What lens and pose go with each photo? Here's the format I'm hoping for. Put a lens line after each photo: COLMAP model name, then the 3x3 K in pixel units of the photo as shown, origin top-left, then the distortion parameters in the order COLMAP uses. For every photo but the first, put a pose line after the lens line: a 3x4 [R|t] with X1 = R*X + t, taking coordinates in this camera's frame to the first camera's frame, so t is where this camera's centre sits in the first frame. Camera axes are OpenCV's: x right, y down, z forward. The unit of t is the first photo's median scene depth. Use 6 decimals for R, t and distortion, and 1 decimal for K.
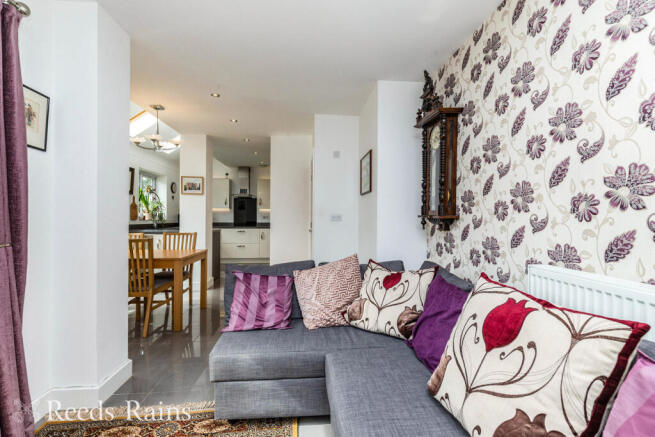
lens RADIAL K [[296.7, 0, 327.5], [0, 296.7, 218.5], [0, 0, 1]] dist [-0.002515, -0.000160]
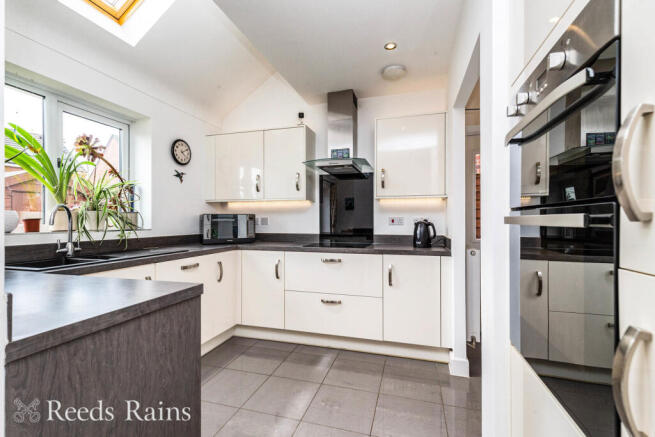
lens RADIAL K [[296.7, 0, 327.5], [0, 296.7, 218.5], [0, 0, 1]] dist [-0.002515, -0.000160]
pose [[0.931056, -0.017634, -0.364450, -0.155708], [0.012527, 0.999787, -0.016374, 0.000288], [0.364661, 0.010680, 0.931079, 0.623703]]
